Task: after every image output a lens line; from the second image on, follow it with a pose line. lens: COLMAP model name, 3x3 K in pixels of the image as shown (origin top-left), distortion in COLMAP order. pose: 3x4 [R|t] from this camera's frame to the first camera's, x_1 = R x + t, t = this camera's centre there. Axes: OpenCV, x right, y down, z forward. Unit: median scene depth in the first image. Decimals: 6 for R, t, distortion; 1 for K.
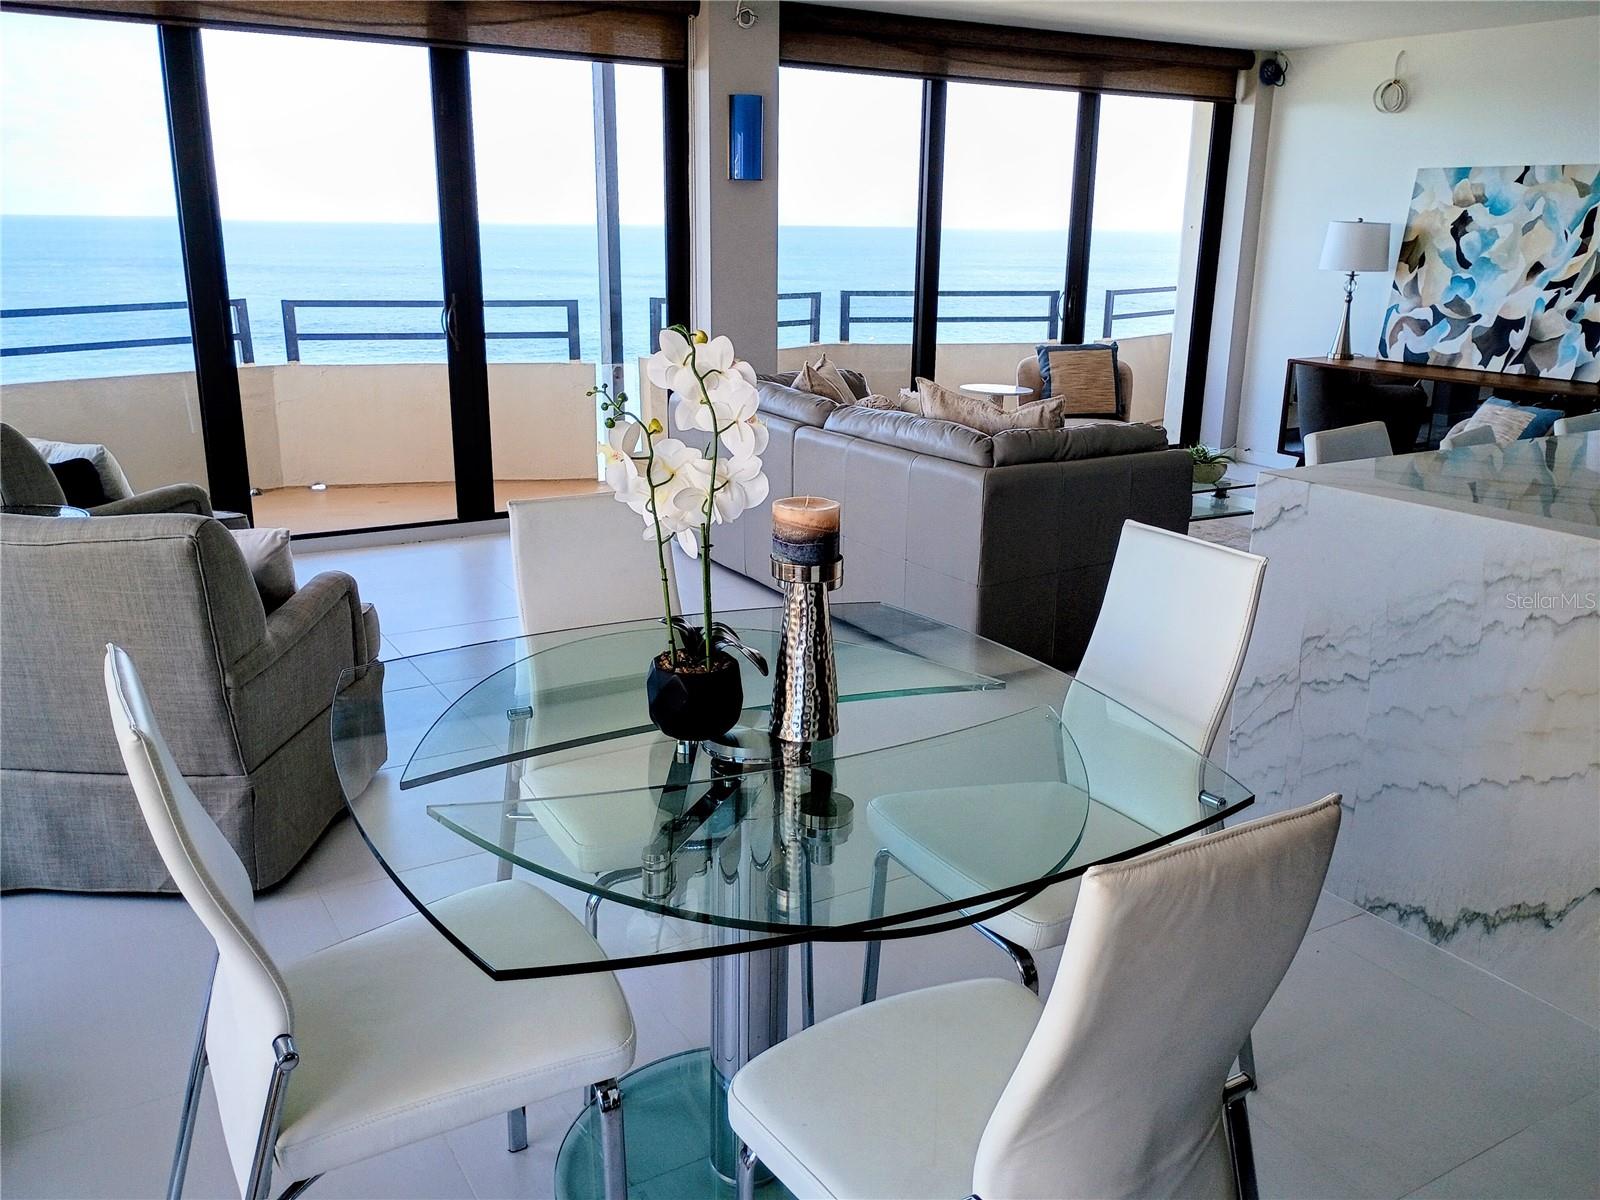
lens RADIAL K [[1297.2, 0, 802.6], [0, 1297.2, 596.4], [0, 0, 1]] dist [0.054691, -0.053664]
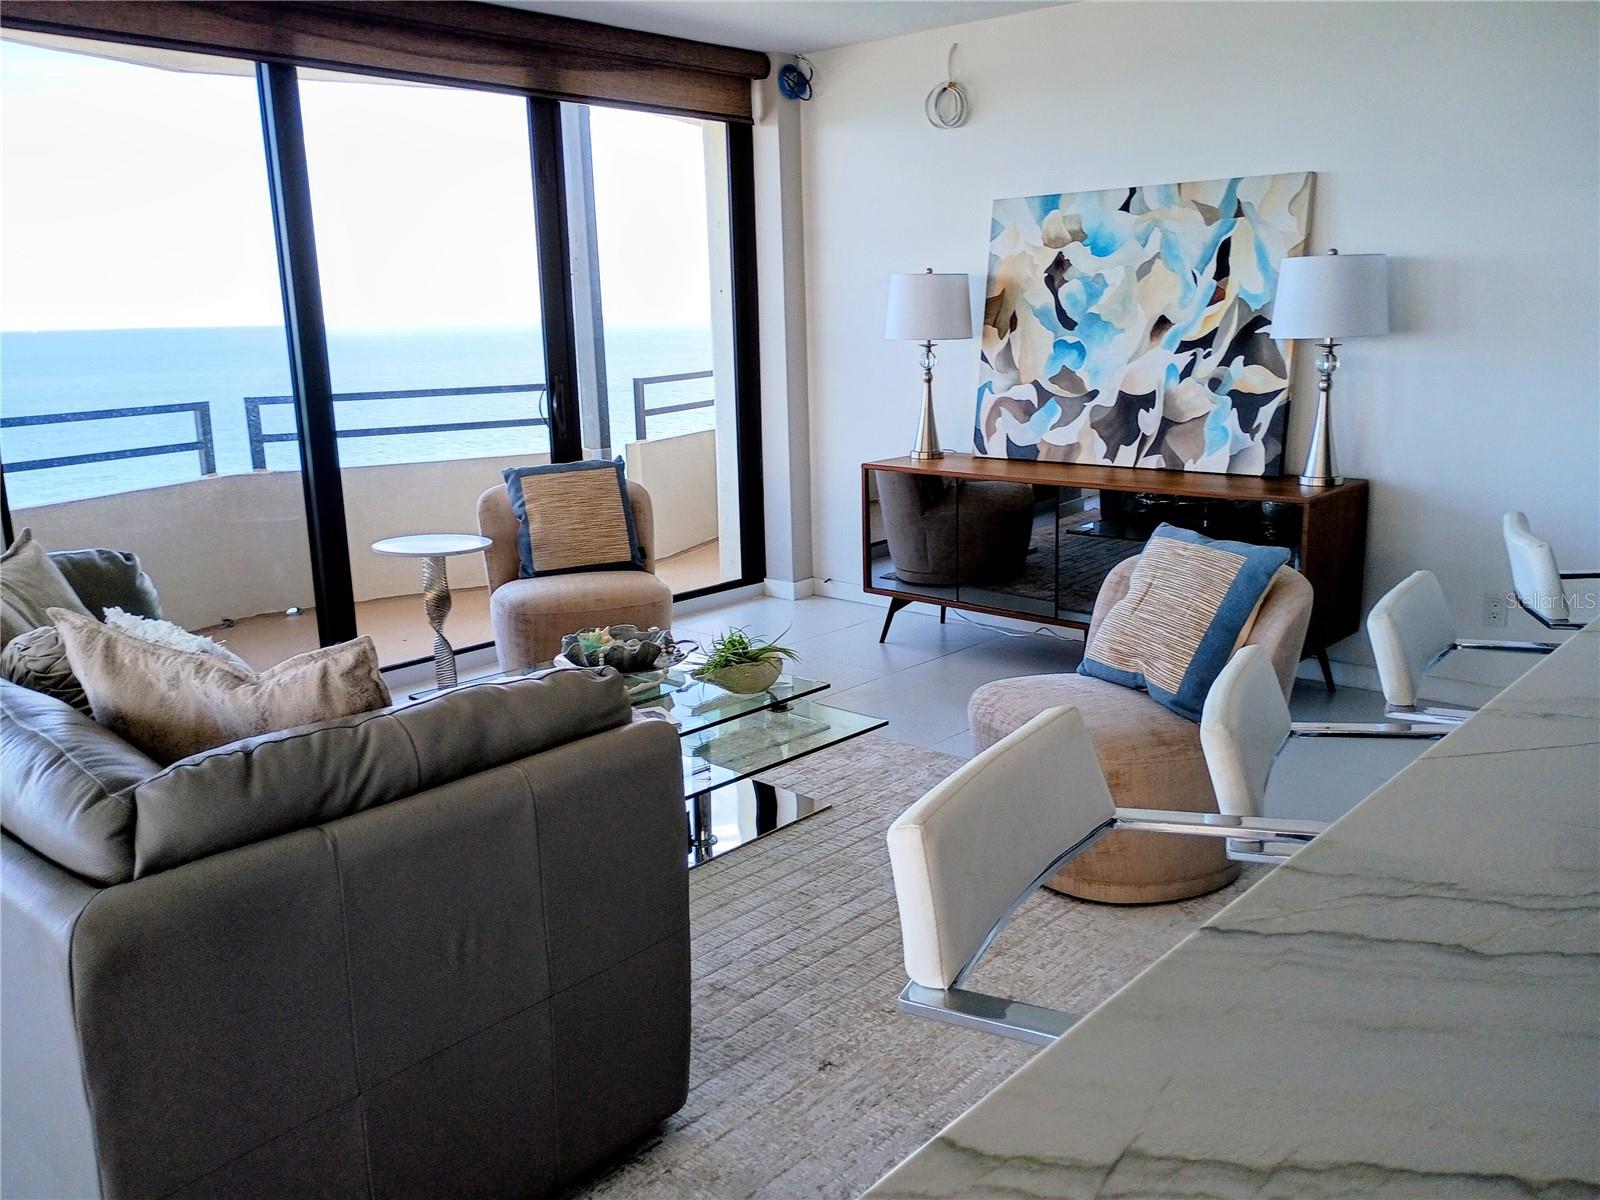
lens RADIAL K [[1297.2, 0, 792.2], [0, 1297.2, 605.7], [0, 0, 1]] dist [0.054691, -0.053664]
pose [[0.956191, -0.100139, 0.275083, 0.135002], [0.116037, 0.992352, -0.042099, -0.080774], [-0.268763, 0.072175, 0.960498, 0.340016]]
